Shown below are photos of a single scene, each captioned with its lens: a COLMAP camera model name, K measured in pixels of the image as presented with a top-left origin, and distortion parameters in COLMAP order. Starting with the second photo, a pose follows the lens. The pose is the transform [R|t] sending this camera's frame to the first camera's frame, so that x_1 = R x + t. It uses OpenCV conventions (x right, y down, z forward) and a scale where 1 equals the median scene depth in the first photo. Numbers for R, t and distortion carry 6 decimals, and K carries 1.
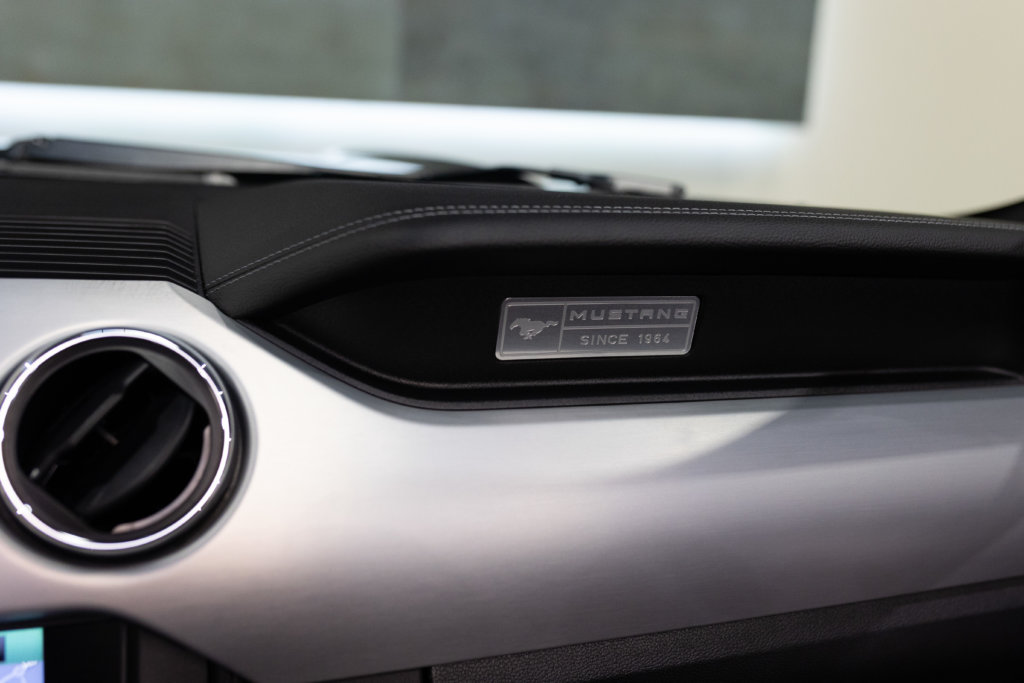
lens RADIAL K [[1039.4, 0, 510.4], [0, 1039.4, 339.5], [0, 0, 1]] dist [-0.003894, 0.000000]
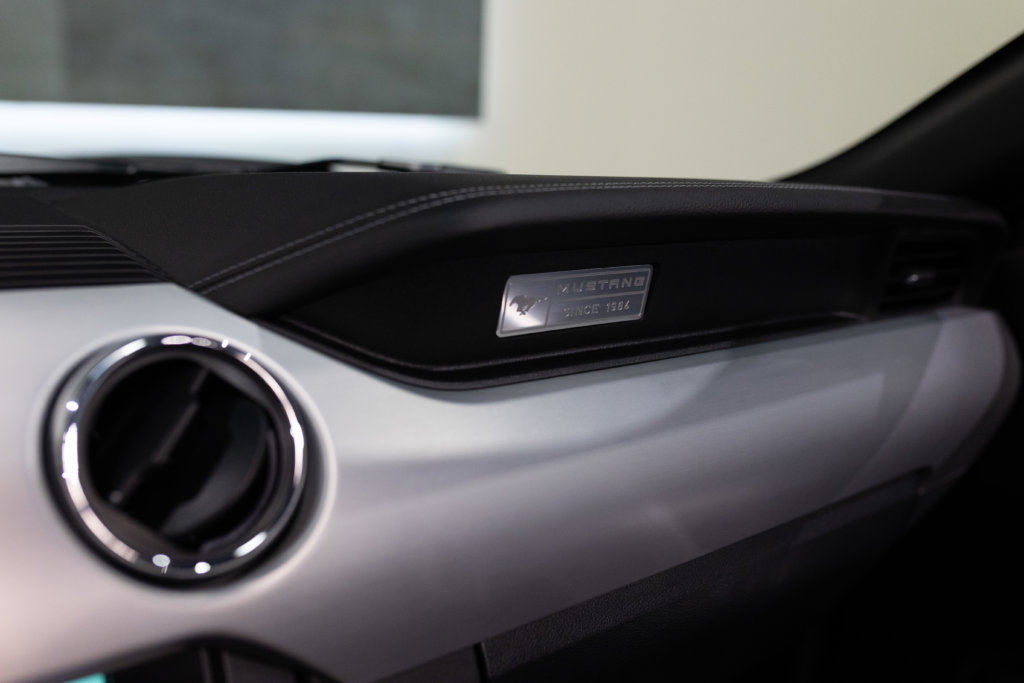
lens RADIAL K [[1039.4, 0, 520.3], [0, 1039.4, 342.3], [0, 0, 1]] dist [-0.003894, 0.000000]
pose [[0.933517, -0.092062, 0.346513, -0.334918], [0.090793, 0.995670, 0.019934, 0.005691], [-0.346847, 0.012853, 0.937834, 0.024225]]
